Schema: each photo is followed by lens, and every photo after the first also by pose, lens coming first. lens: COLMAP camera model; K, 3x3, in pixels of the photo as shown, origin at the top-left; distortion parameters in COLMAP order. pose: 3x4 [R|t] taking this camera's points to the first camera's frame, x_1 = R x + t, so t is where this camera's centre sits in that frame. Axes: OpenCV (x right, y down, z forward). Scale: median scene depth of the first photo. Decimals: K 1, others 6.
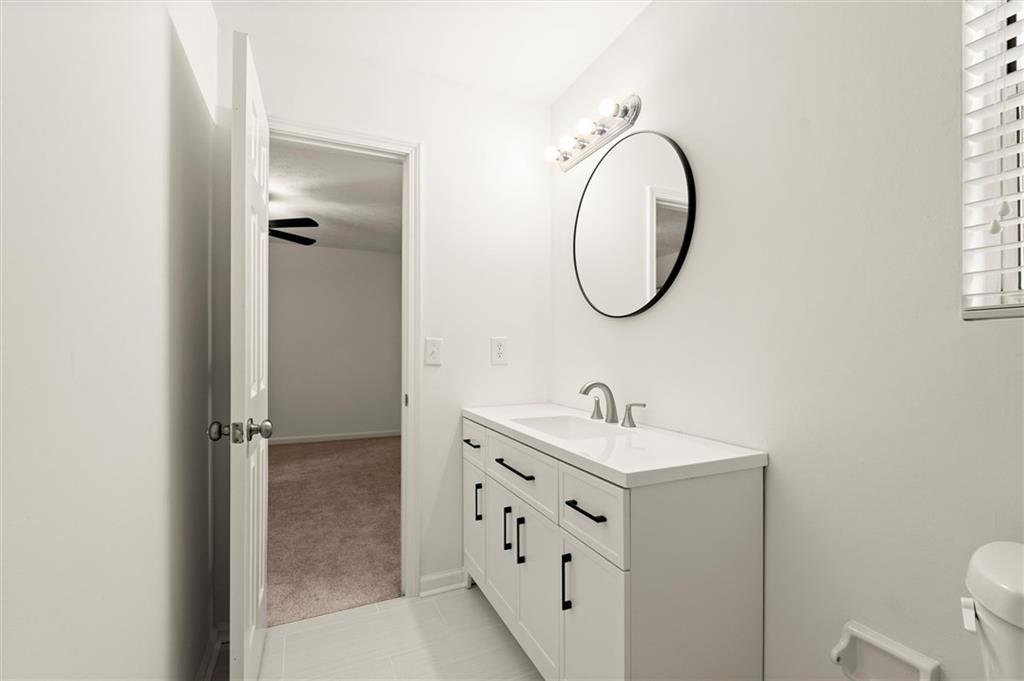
lens RADIAL K [[438.0, 0, 513.6], [0, 438.0, 352.7], [0, 0, 1]] dist [-0.000153, -0.000039]
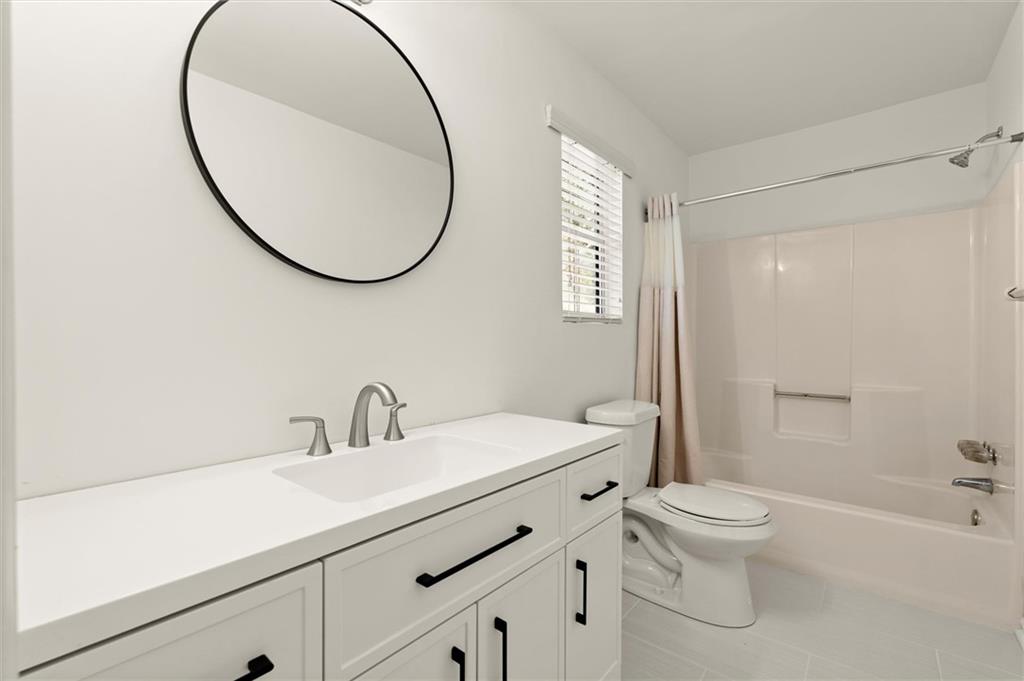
lens RADIAL K [[460.7, 0, 517.6], [0, 460.7, 337.3], [0, 0, 1]] dist [-0.000707, -0.000431]
pose [[-0.447890, 0.005617, 0.894071, -0.543919], [0.003786, 0.999983, -0.004386, 0.008636], [-0.894081, 0.001420, -0.447903, 1.270631]]
